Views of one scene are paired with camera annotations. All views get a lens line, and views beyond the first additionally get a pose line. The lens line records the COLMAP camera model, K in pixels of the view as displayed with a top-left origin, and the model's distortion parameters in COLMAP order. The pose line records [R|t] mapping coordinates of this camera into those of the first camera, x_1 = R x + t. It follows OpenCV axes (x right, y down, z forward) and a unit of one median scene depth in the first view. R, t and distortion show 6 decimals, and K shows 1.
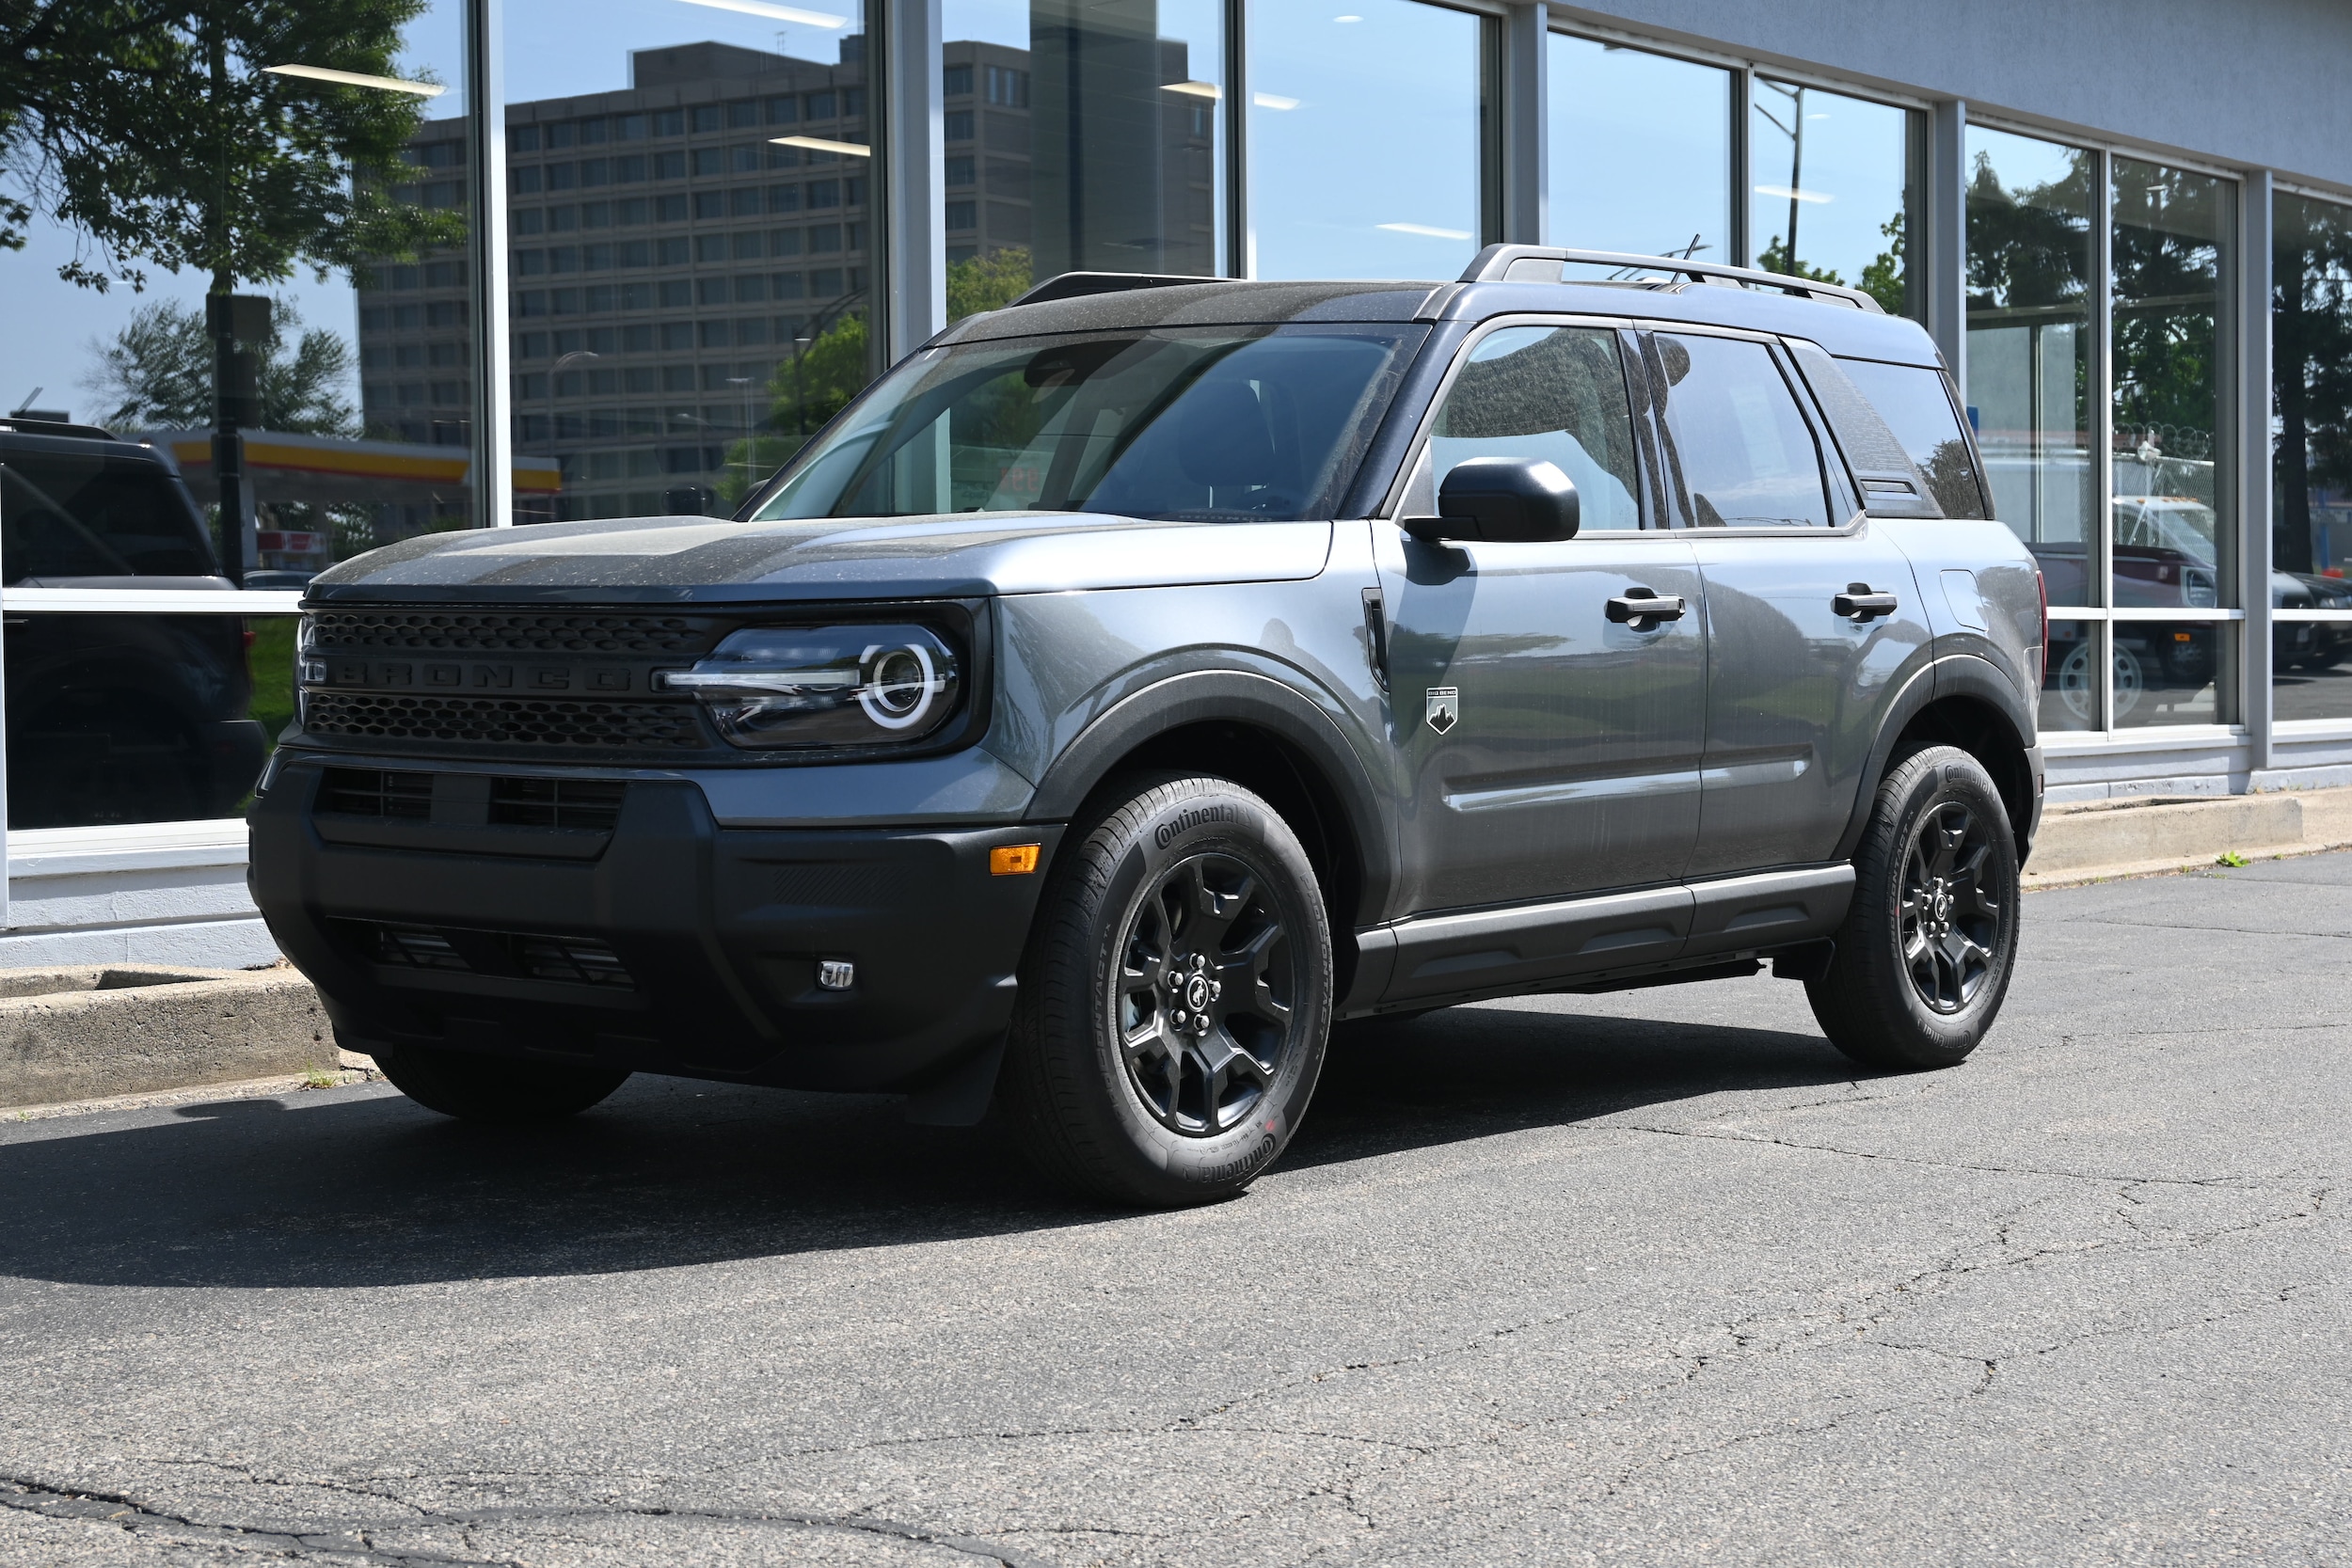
lens RADIAL K [[4127.6, 0, 1179.2], [0, 4127.6, 787.5], [0, 0, 1]] dist [0.355535, 0.027428]
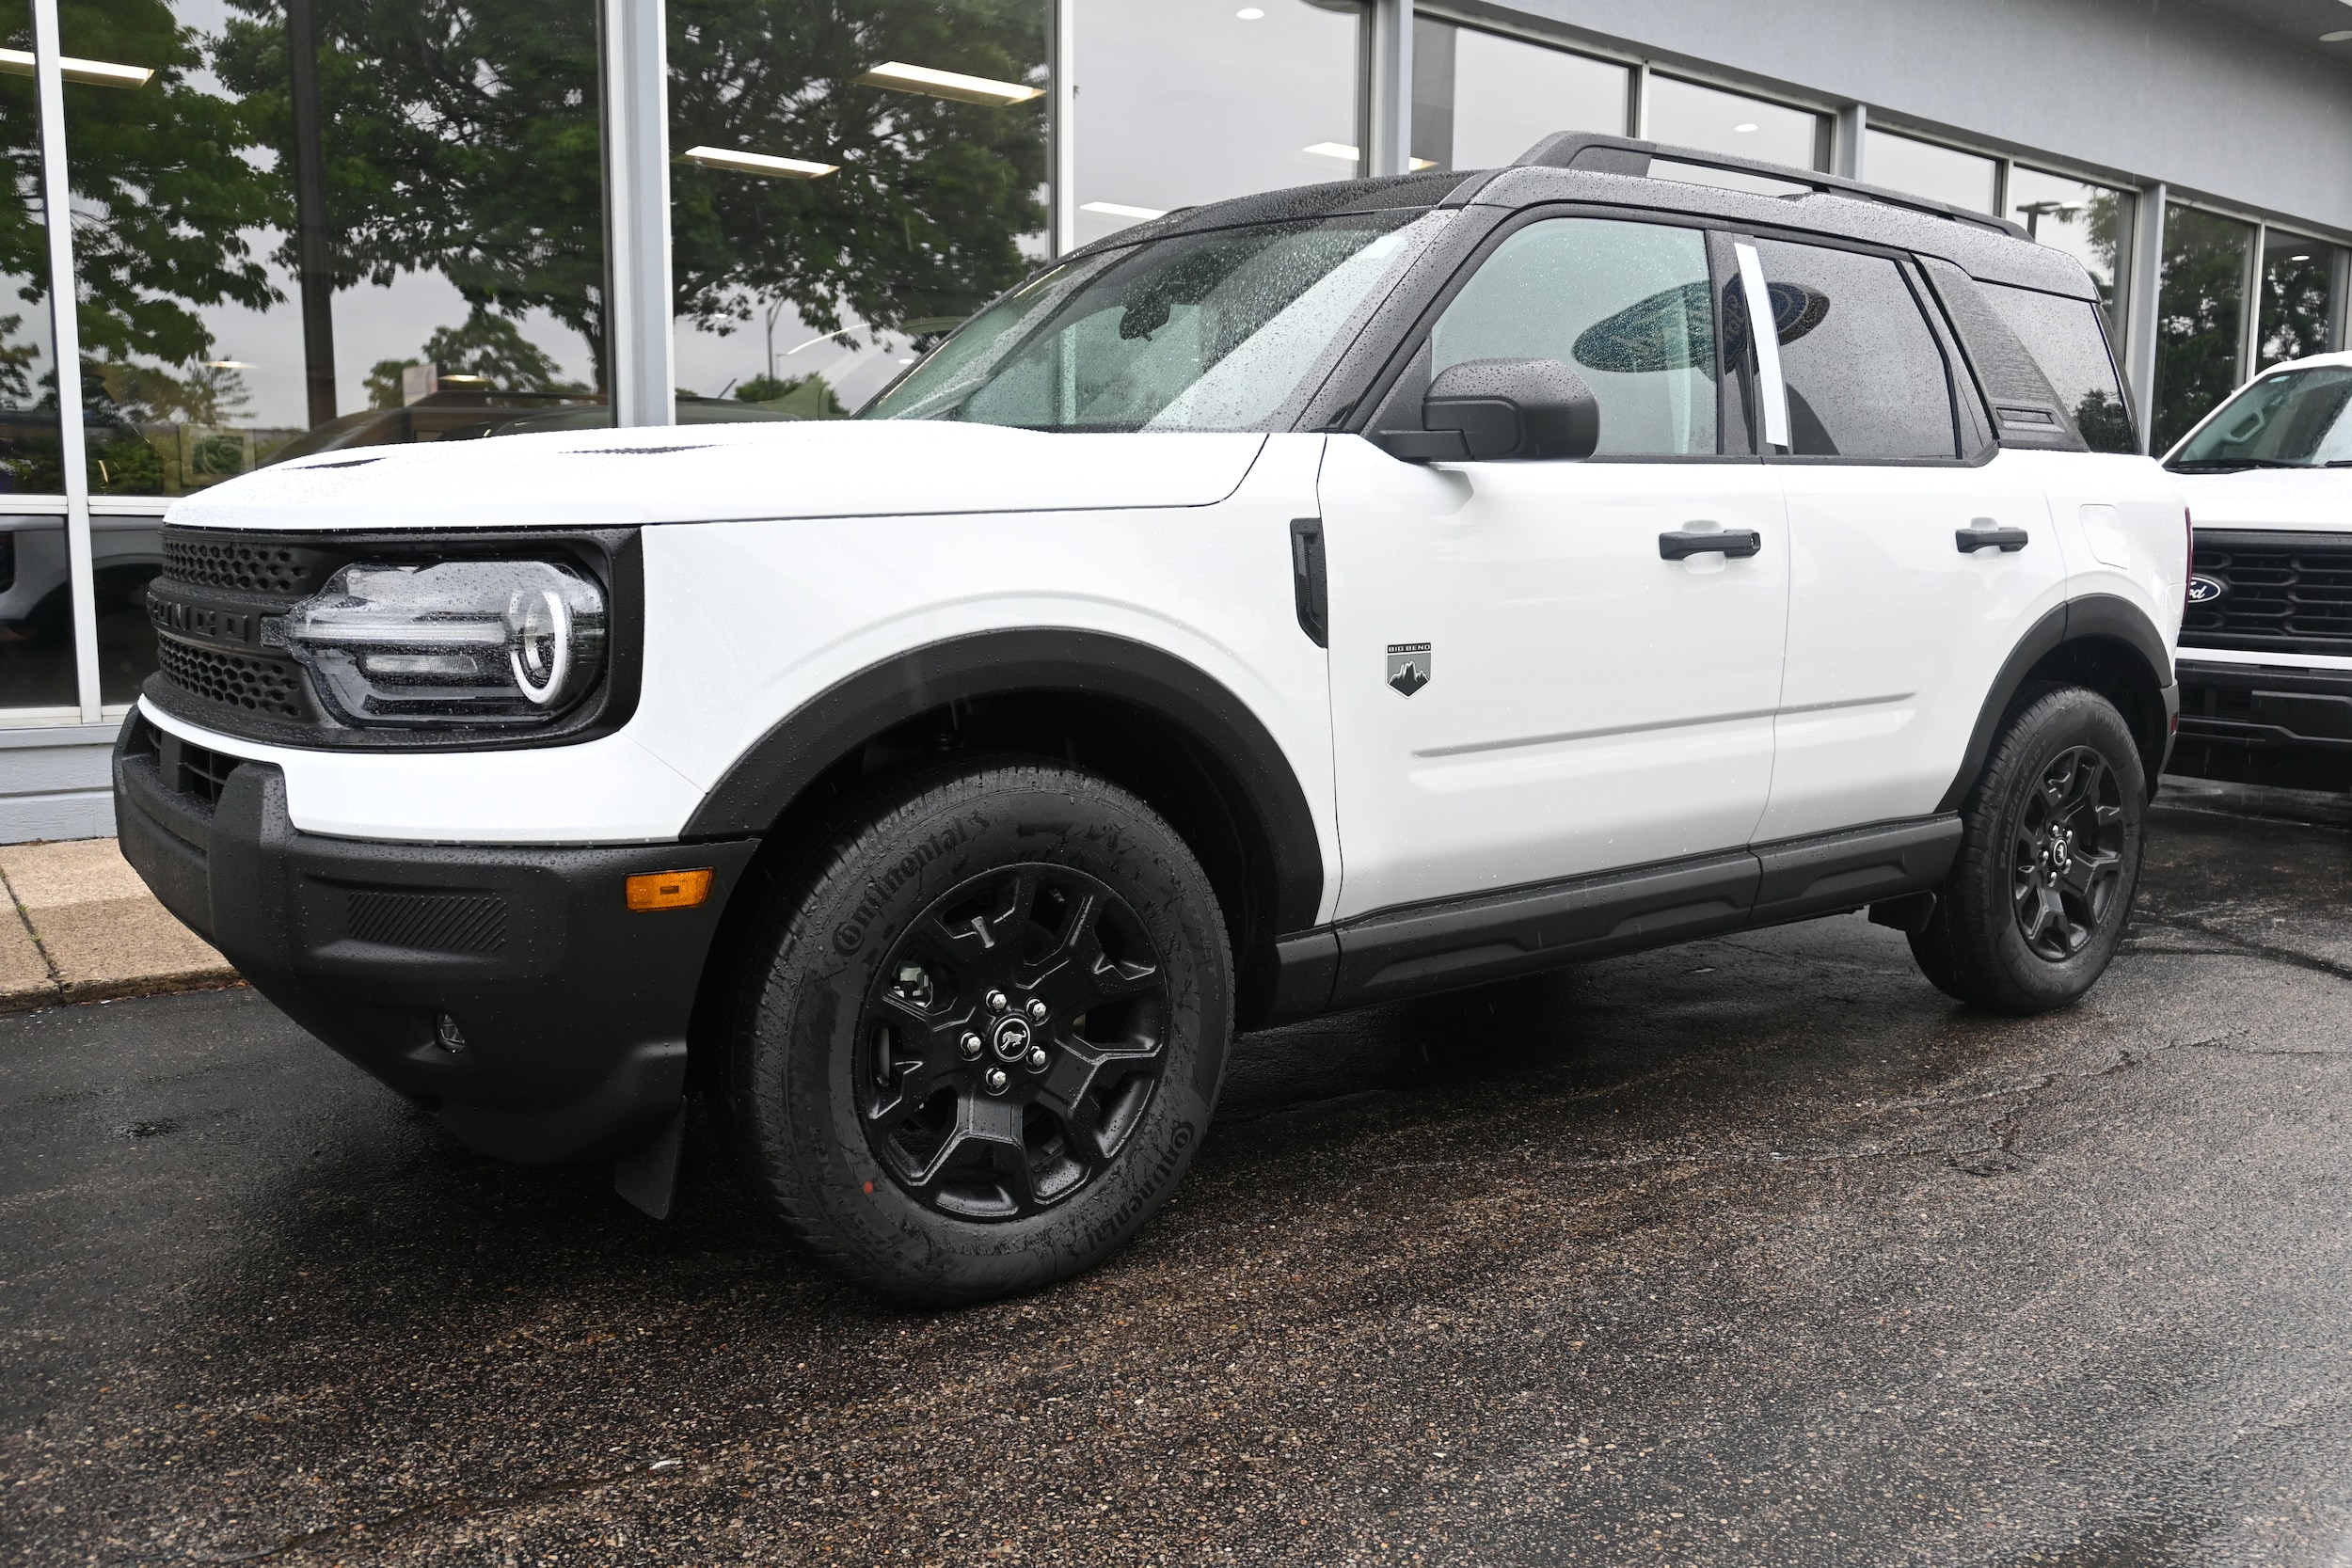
lens RADIAL K [[1824.1, 0, 1175.2], [0, 1824.1, 791.8], [0, 0, 1]] dist [0.038030, -0.006508]
pose [[0.961984, 0.037813, -0.270477, 0.125533], [-0.012972, 0.995577, 0.093048, -0.029112], [0.272799, -0.086002, 0.958219, 0.676993]]
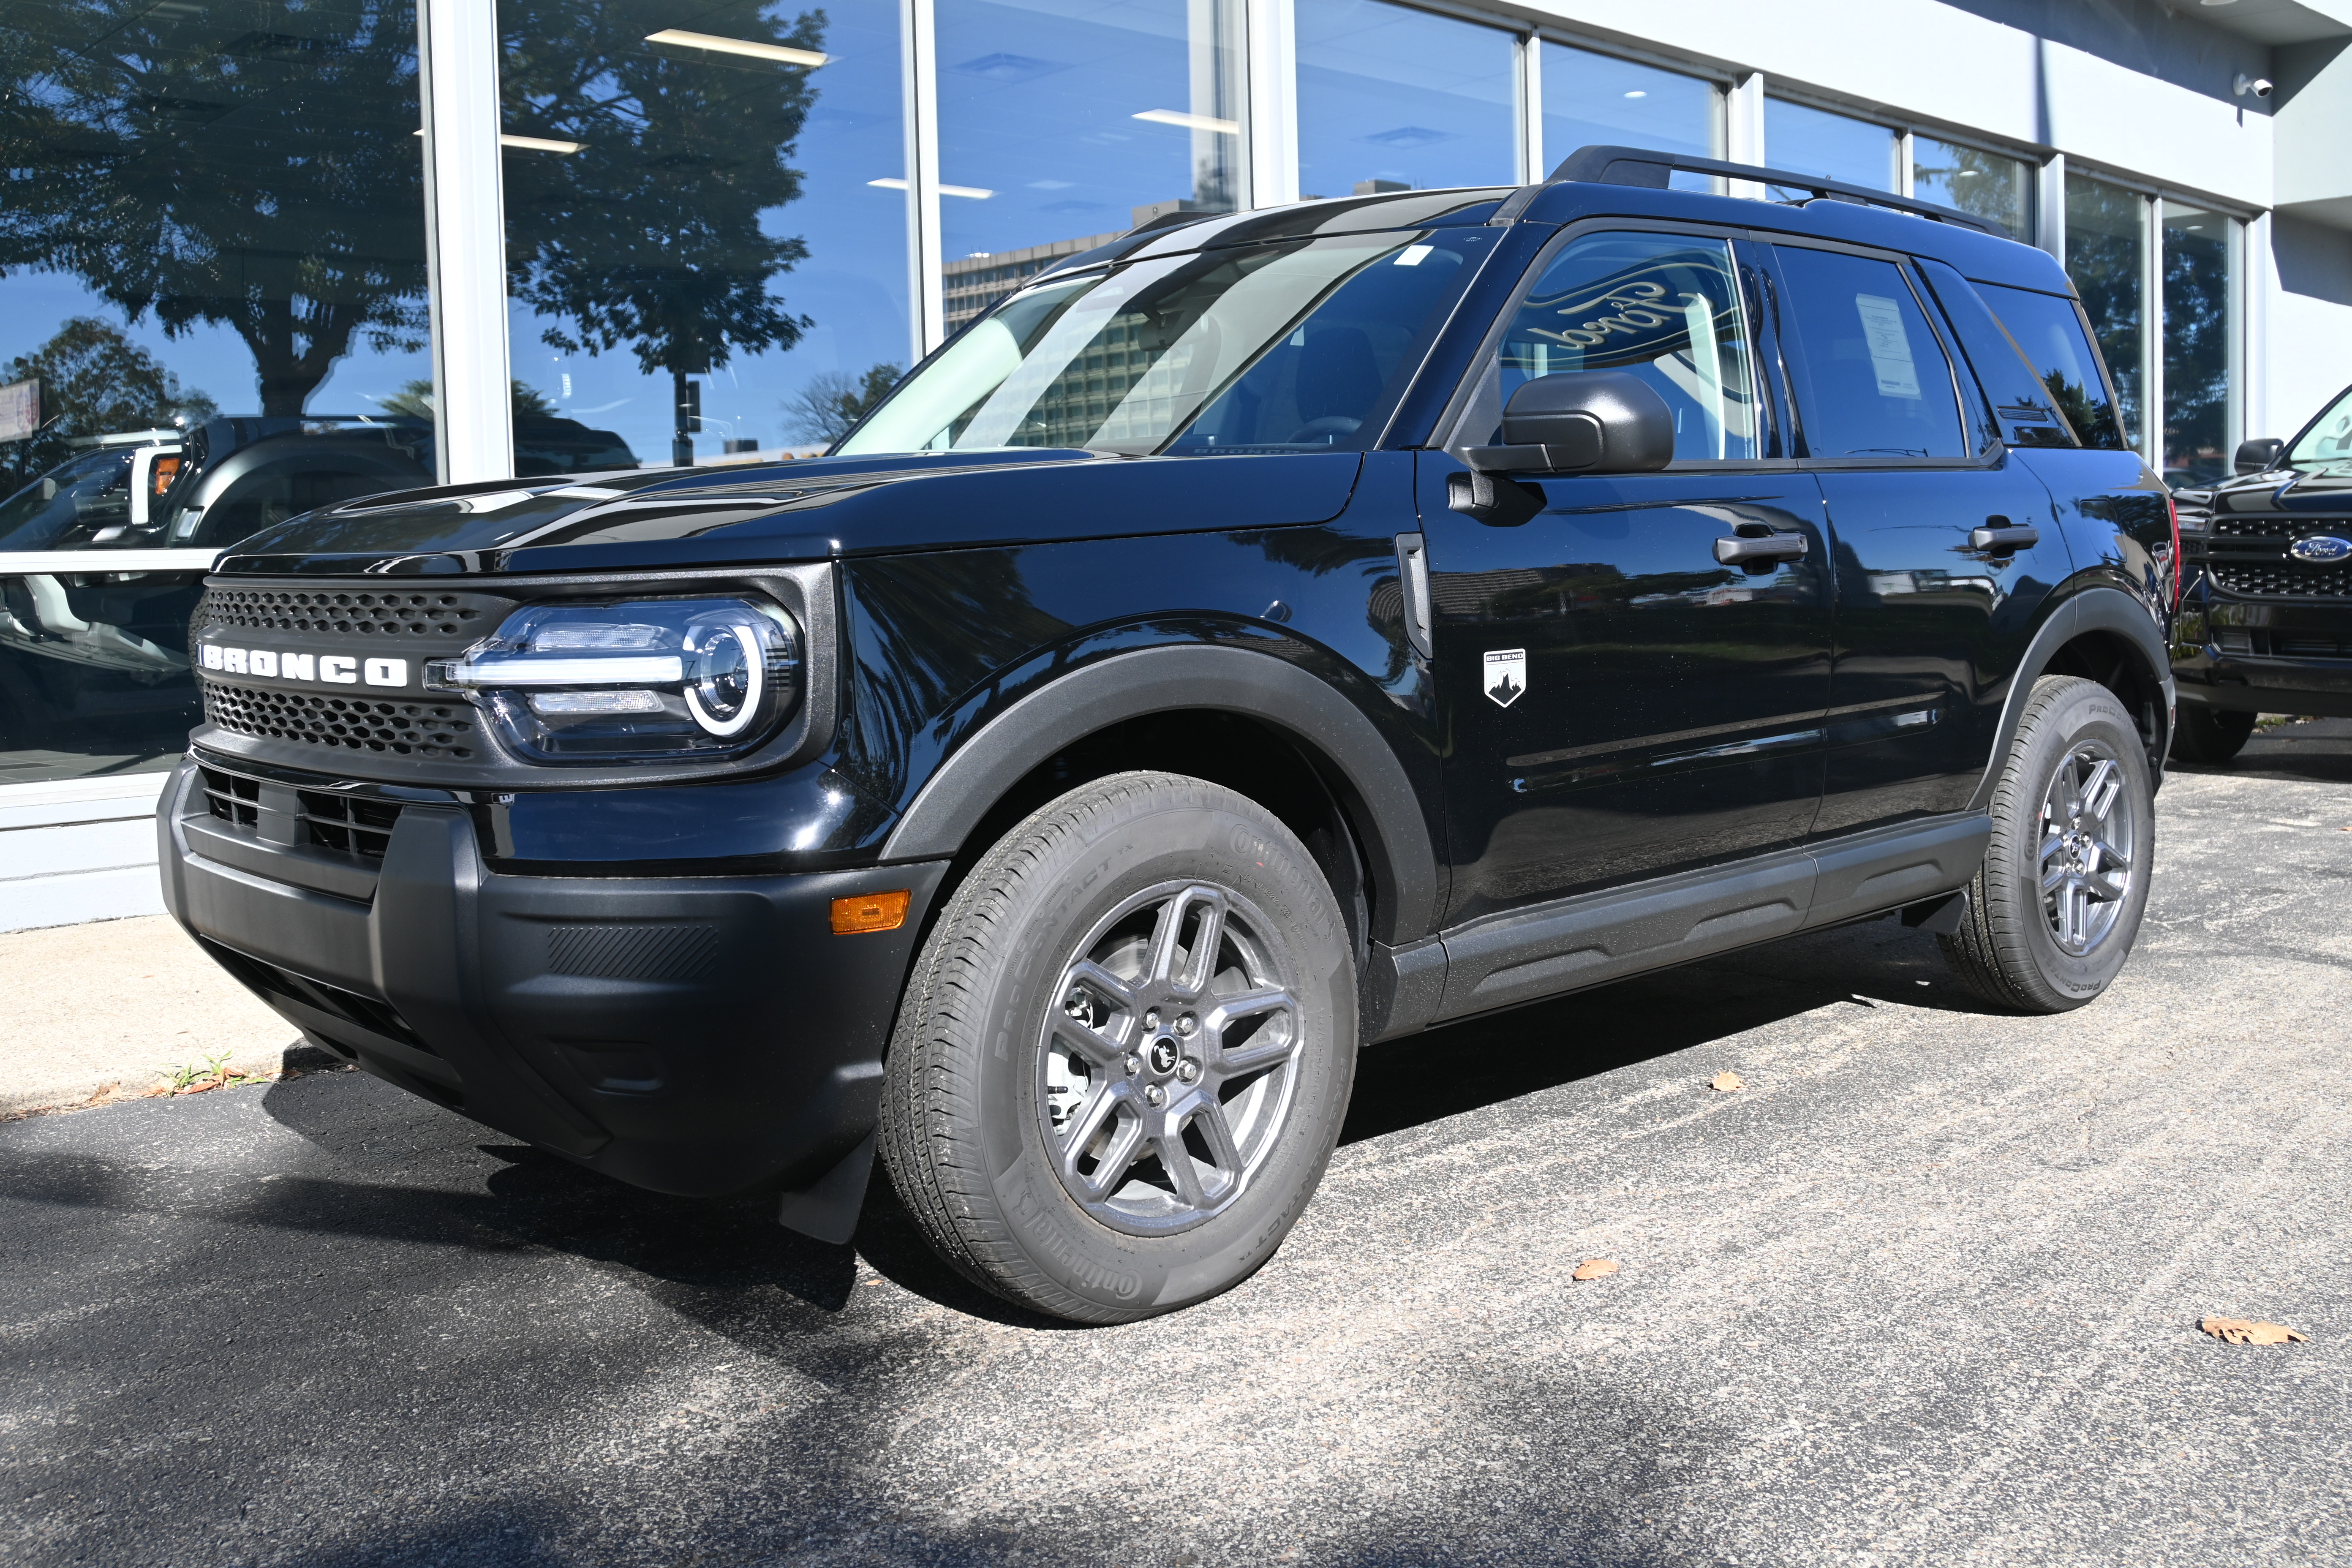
lens RADIAL K [[2257.8, 0, 1169.4], [0, 2257.8, 773.5], [0, 0, 1]] dist [-0.039525, 0.001290]
pose [[0.988896, -0.014804, -0.147872, 0.067273], [0.022271, 0.998552, 0.048964, -0.024196], [0.146933, -0.051714, 0.987794, 0.597878]]
